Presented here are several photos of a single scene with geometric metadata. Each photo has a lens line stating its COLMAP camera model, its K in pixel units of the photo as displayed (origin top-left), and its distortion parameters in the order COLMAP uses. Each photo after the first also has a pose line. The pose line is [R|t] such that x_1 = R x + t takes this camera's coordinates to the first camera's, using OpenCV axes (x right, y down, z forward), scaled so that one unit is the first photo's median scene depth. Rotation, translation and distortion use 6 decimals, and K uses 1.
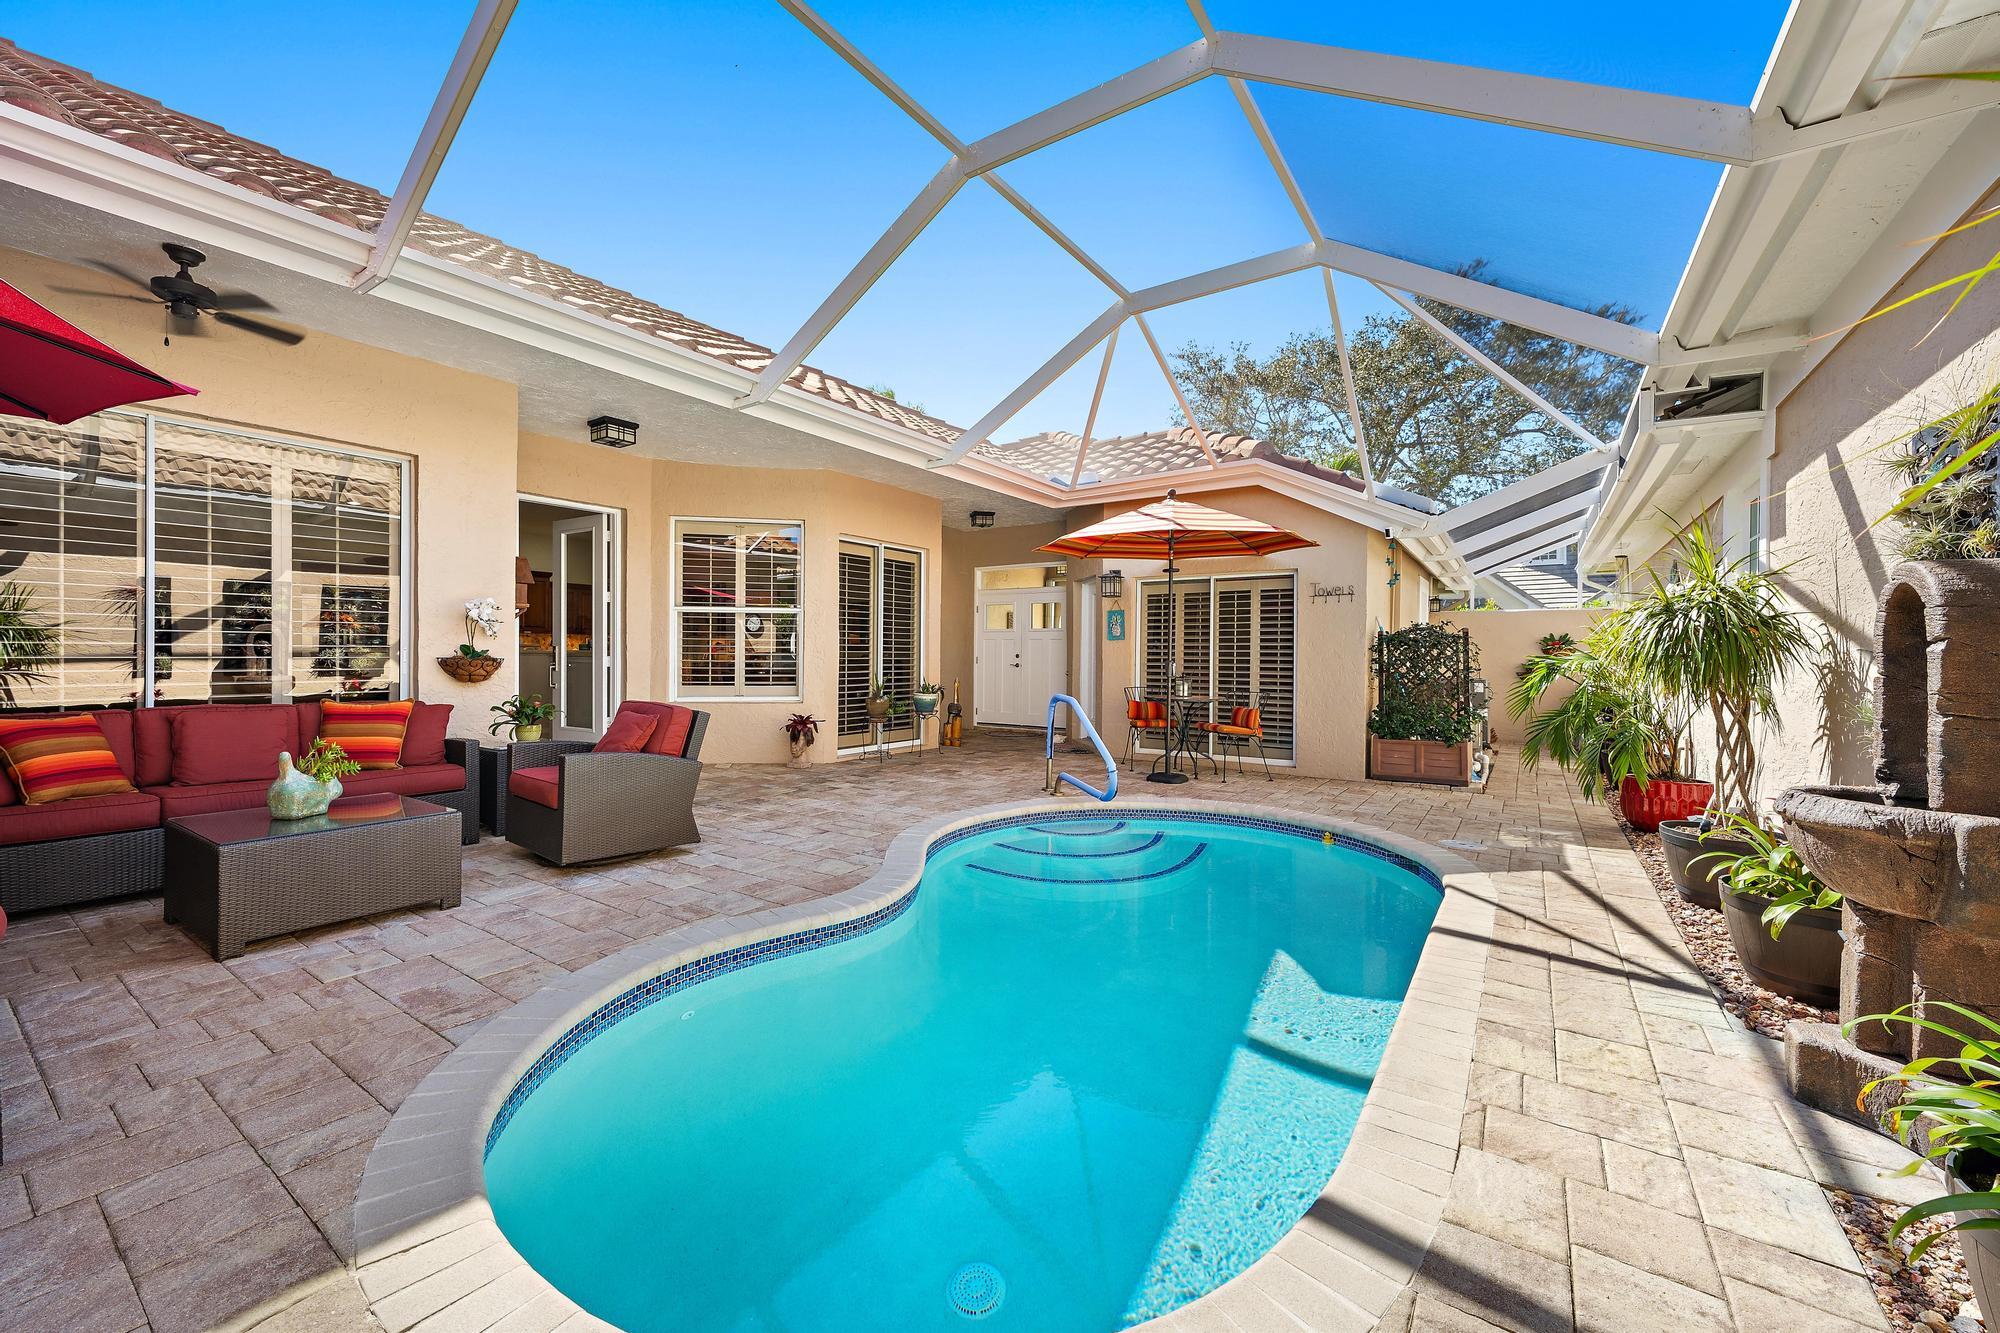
lens RADIAL K [[786.9, 0, 1003.8], [0, 786.9, 640.0], [0, 0, 1]] dist [0.001441, 0.000152]
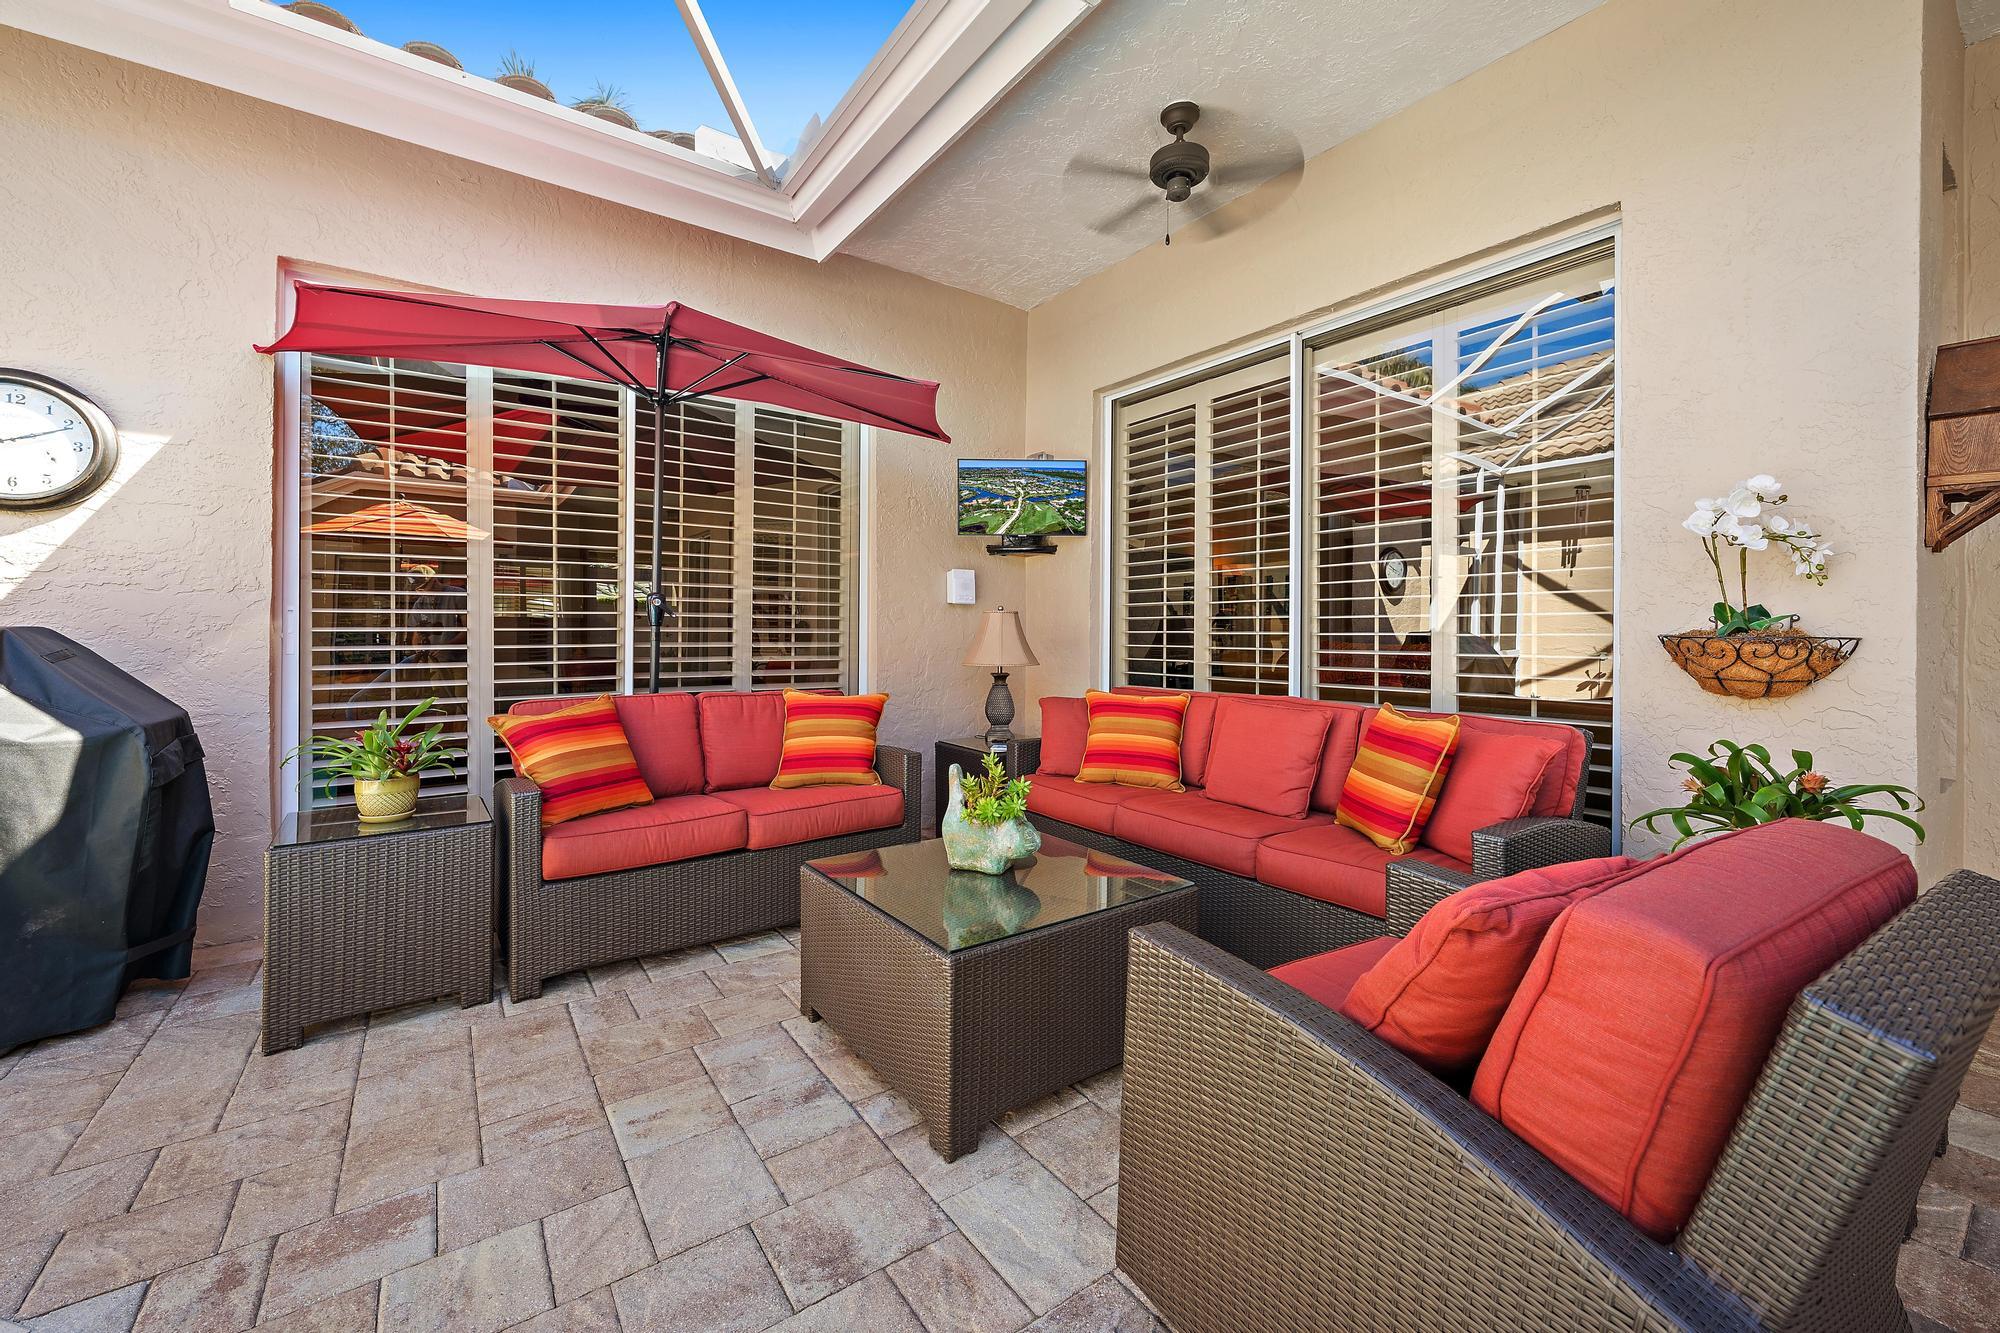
lens RADIAL K [[786.9, 0, 1003.8], [0, 786.9, 640.0], [0, 0, 1]] dist [0.001441, 0.000152]
pose [[-0.344902, 0.001753, -0.938637, -0.278846], [0.008821, 0.999960, -0.001374, 0.035268], [0.938597, -0.008754, -0.344904, 1.222352]]
